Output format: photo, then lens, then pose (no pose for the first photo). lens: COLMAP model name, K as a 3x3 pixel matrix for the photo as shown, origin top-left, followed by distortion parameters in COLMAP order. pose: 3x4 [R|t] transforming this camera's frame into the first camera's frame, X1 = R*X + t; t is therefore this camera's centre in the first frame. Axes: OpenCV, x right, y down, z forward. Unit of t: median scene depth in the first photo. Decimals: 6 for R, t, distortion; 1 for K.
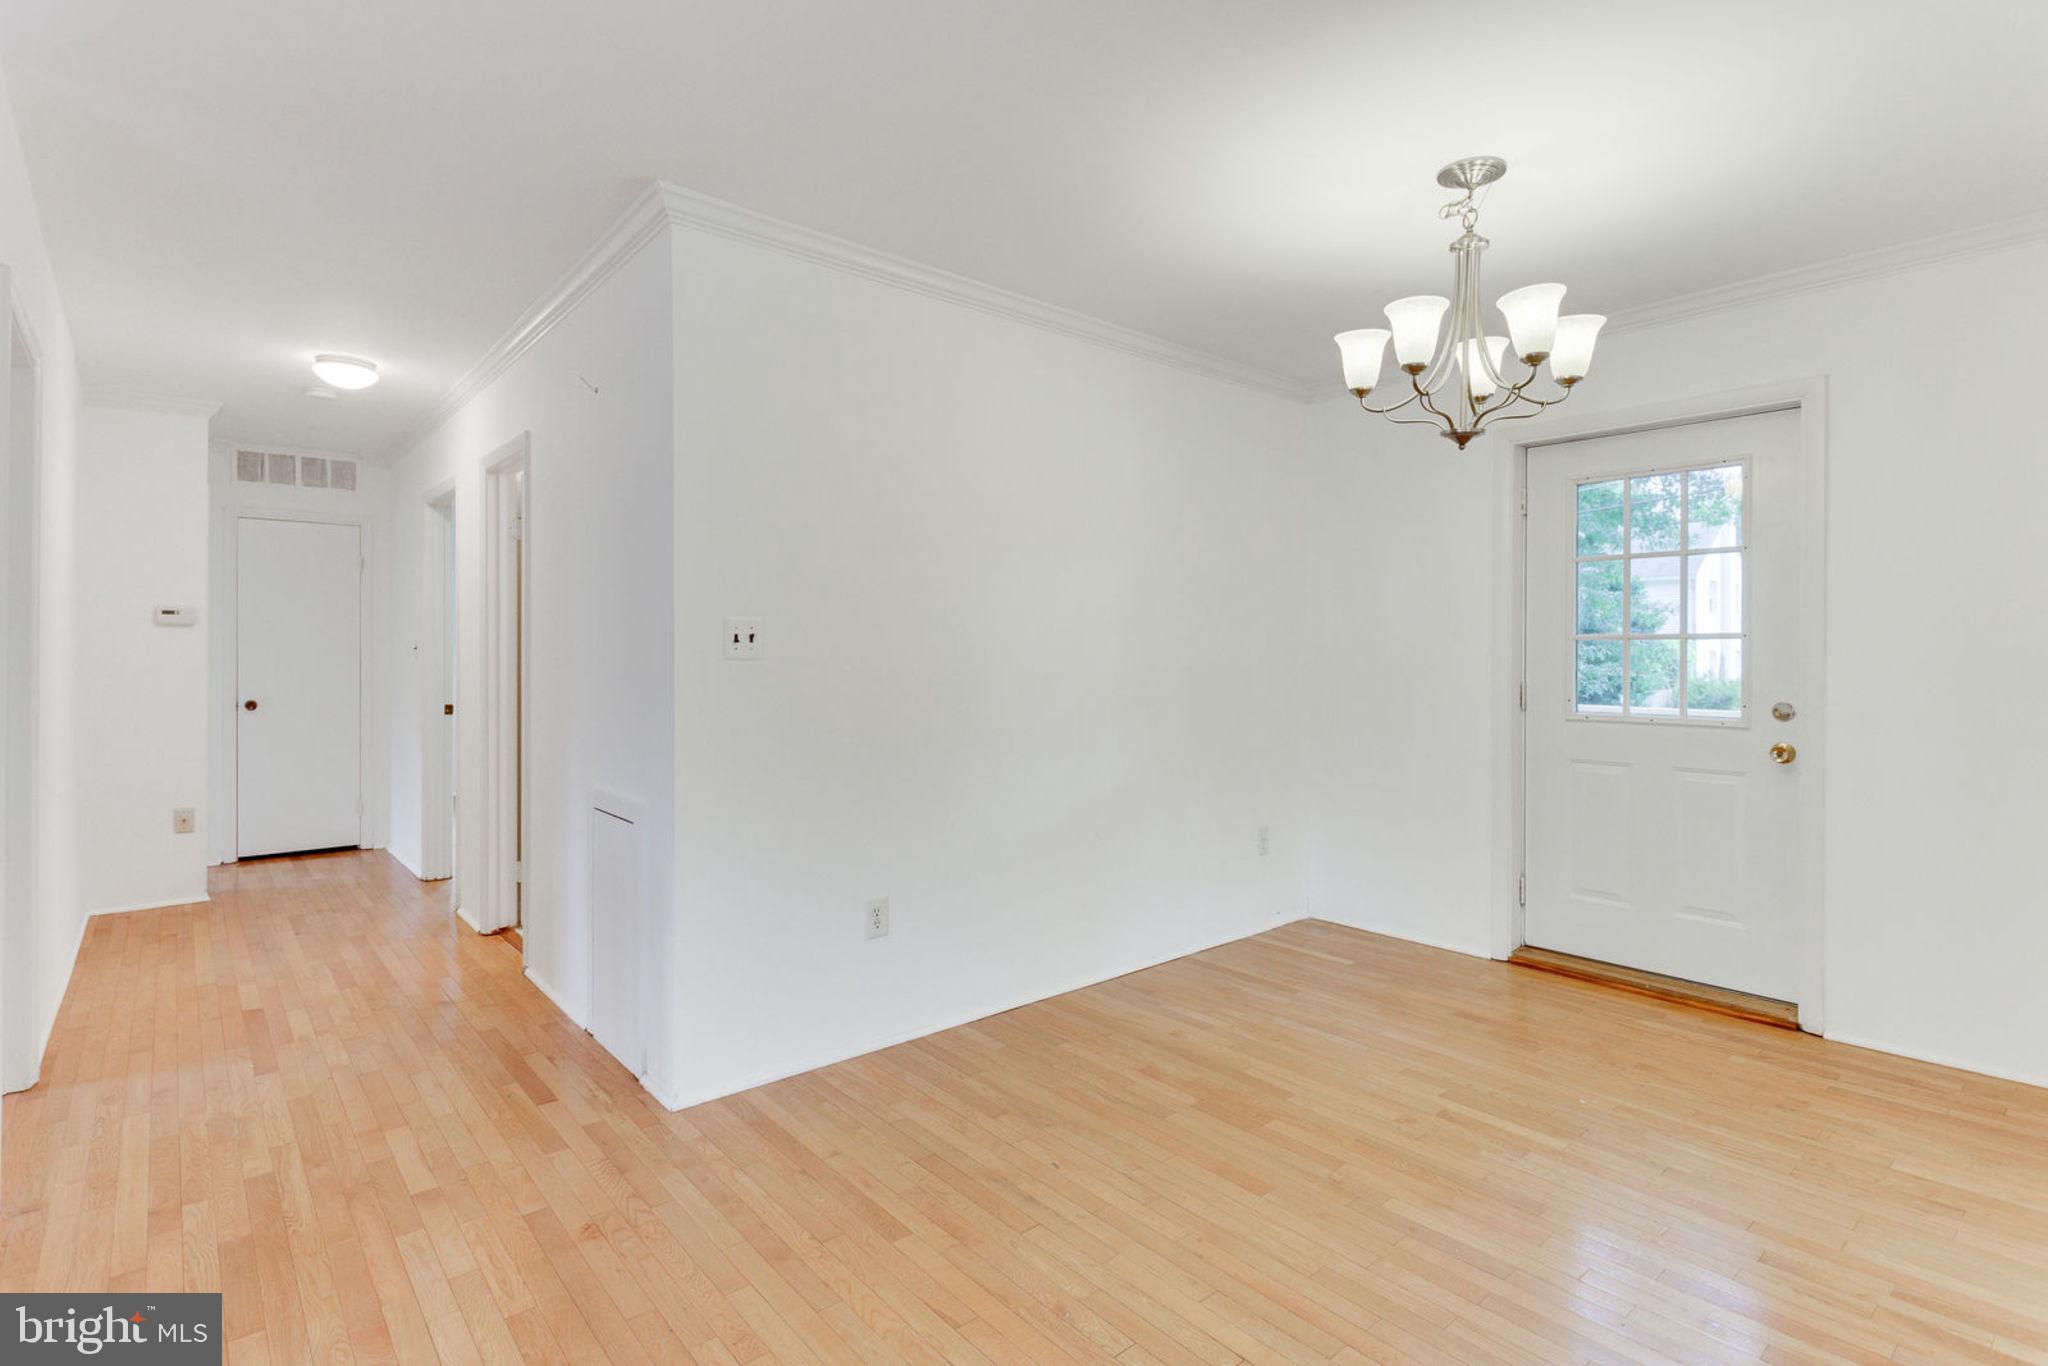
lens RADIAL K [[973.6, 0, 1019.1], [0, 973.6, 673.2], [0, 0, 1]] dist [0.006086, -0.007030]
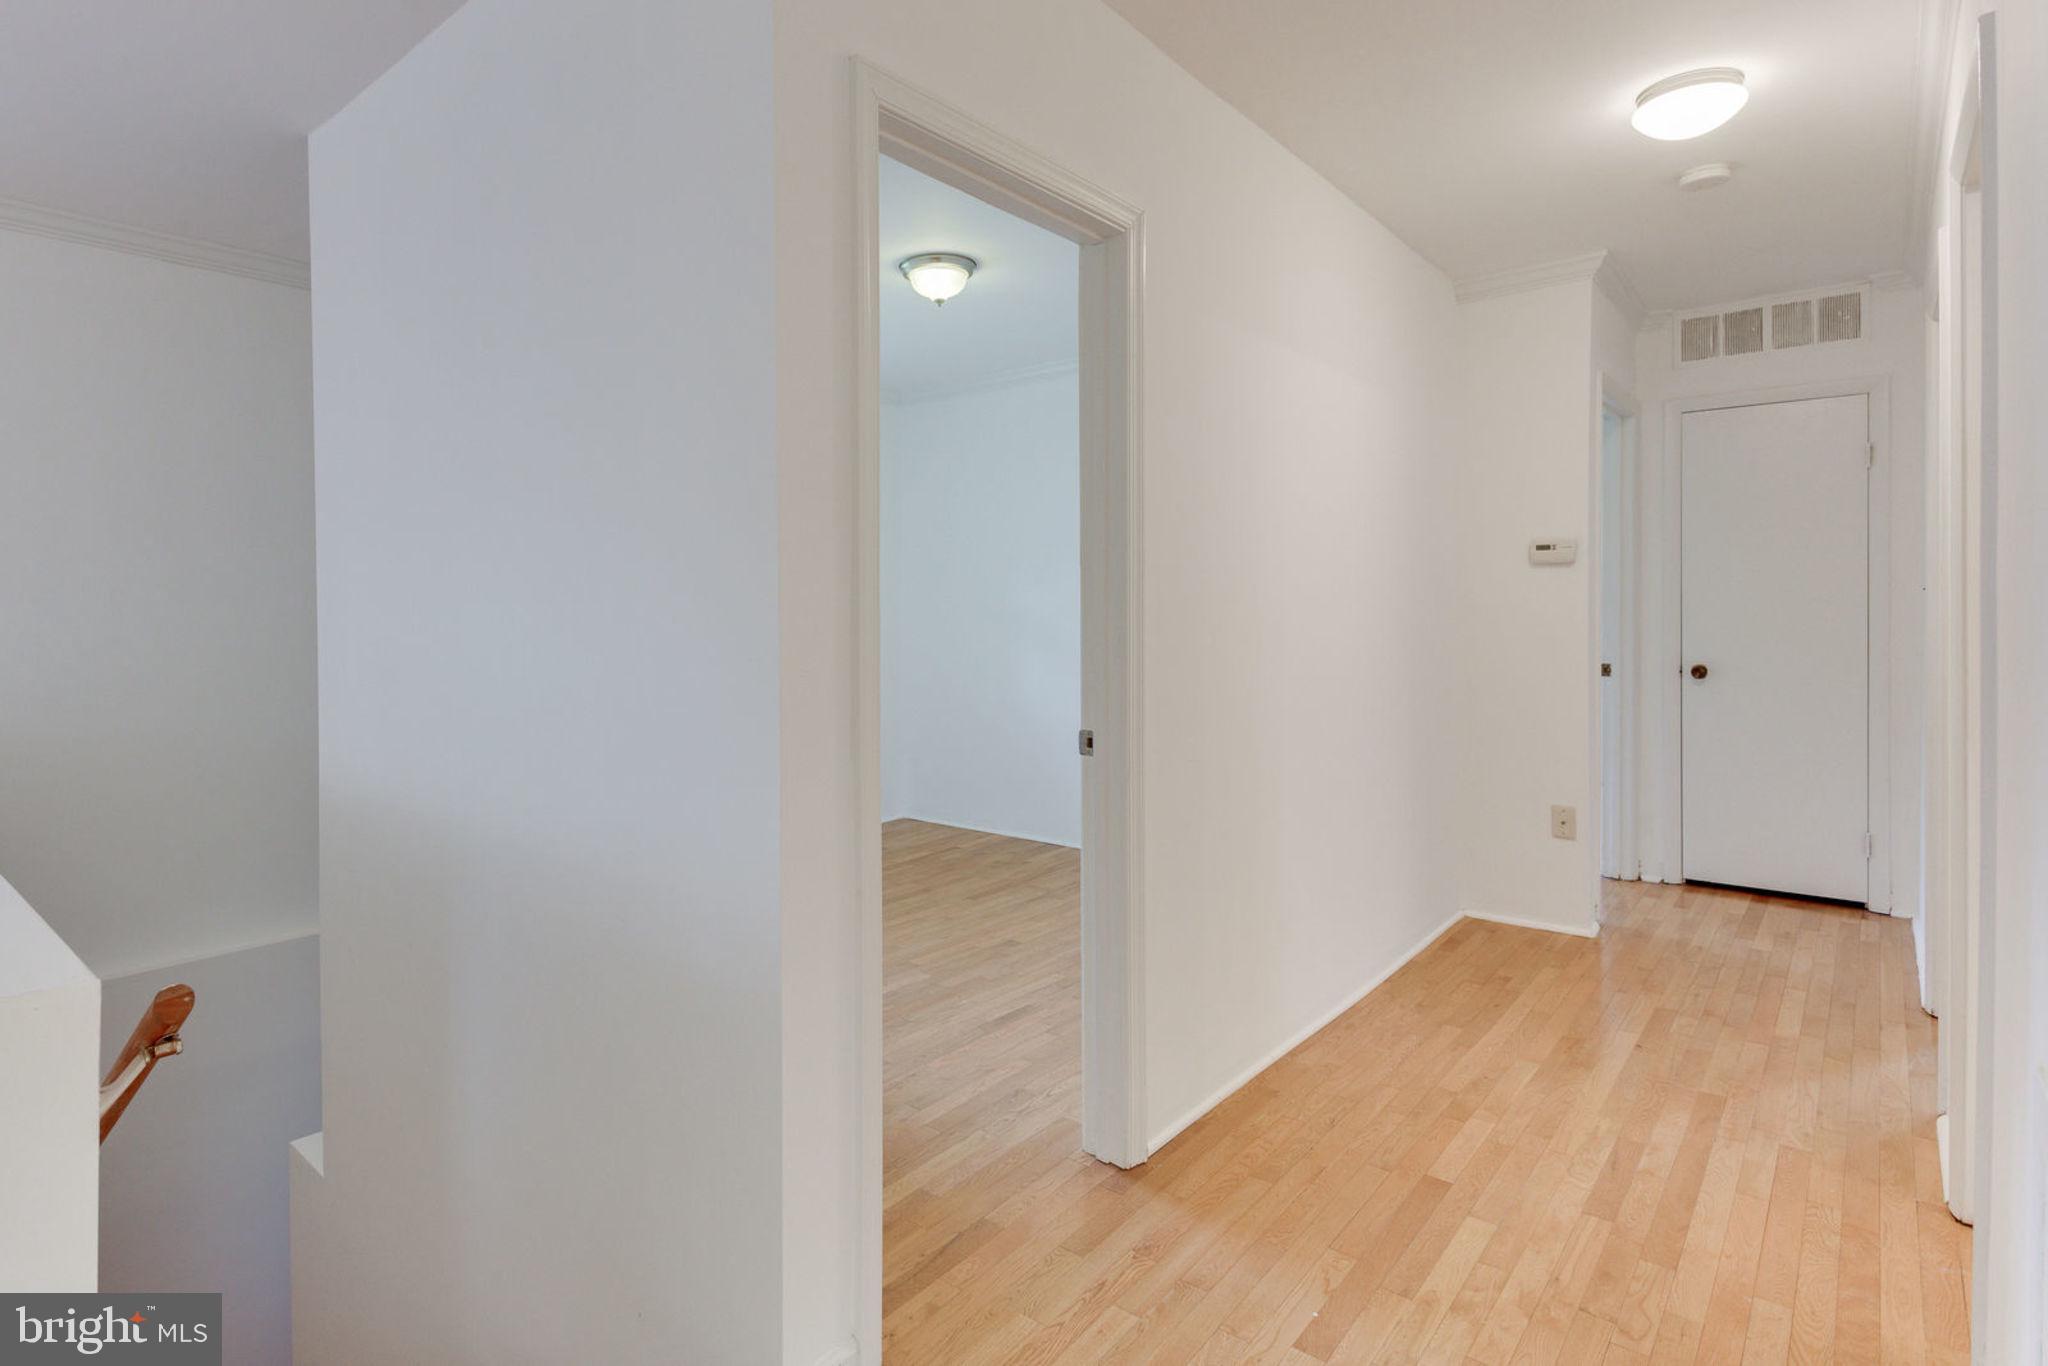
lens RADIAL K [[1054.8, 0, 922.2], [0, 1054.8, 619.1], [0, 0, 1]] dist [-0.001818, -0.001371]
pose [[0.135002, 0.003657, -0.990839, -0.113424], [-0.004749, 0.999984, 0.003044, -0.006572], [0.990834, 0.004294, 0.135018, 0.386912]]
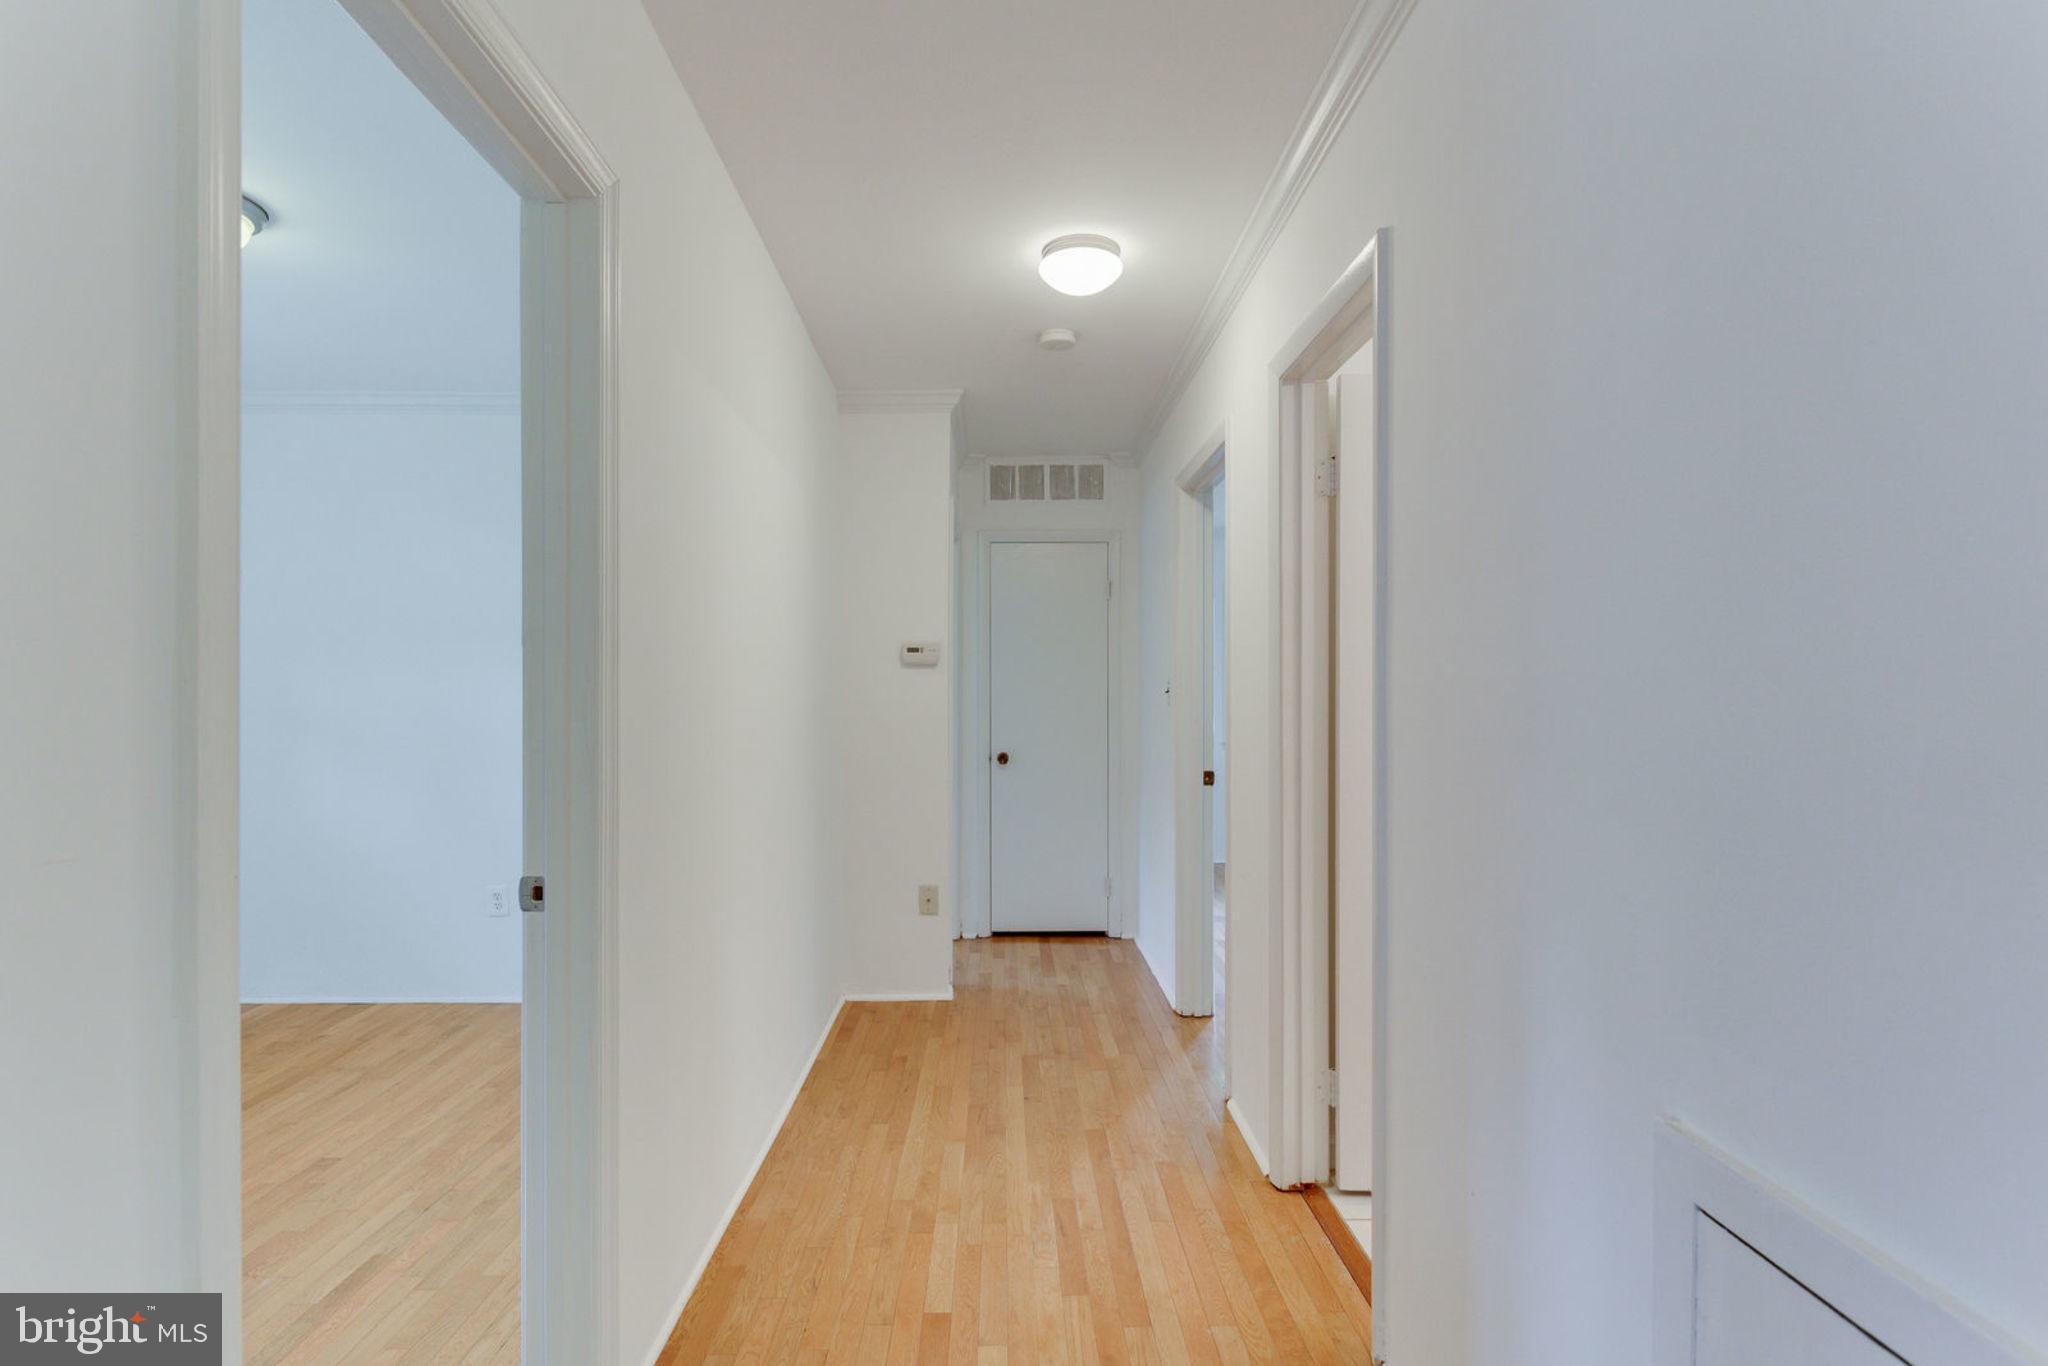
lens RADIAL K [[1011.6, 0, 1019.0], [0, 1011.6, 705.9], [0, 0, 1]] dist [0.010258, -0.000200]
pose [[0.770554, -0.003208, -0.637366, -0.239532], [-0.002149, 0.999969, -0.007631, -0.008260], [0.637371, 0.007250, 0.770523, 0.371953]]
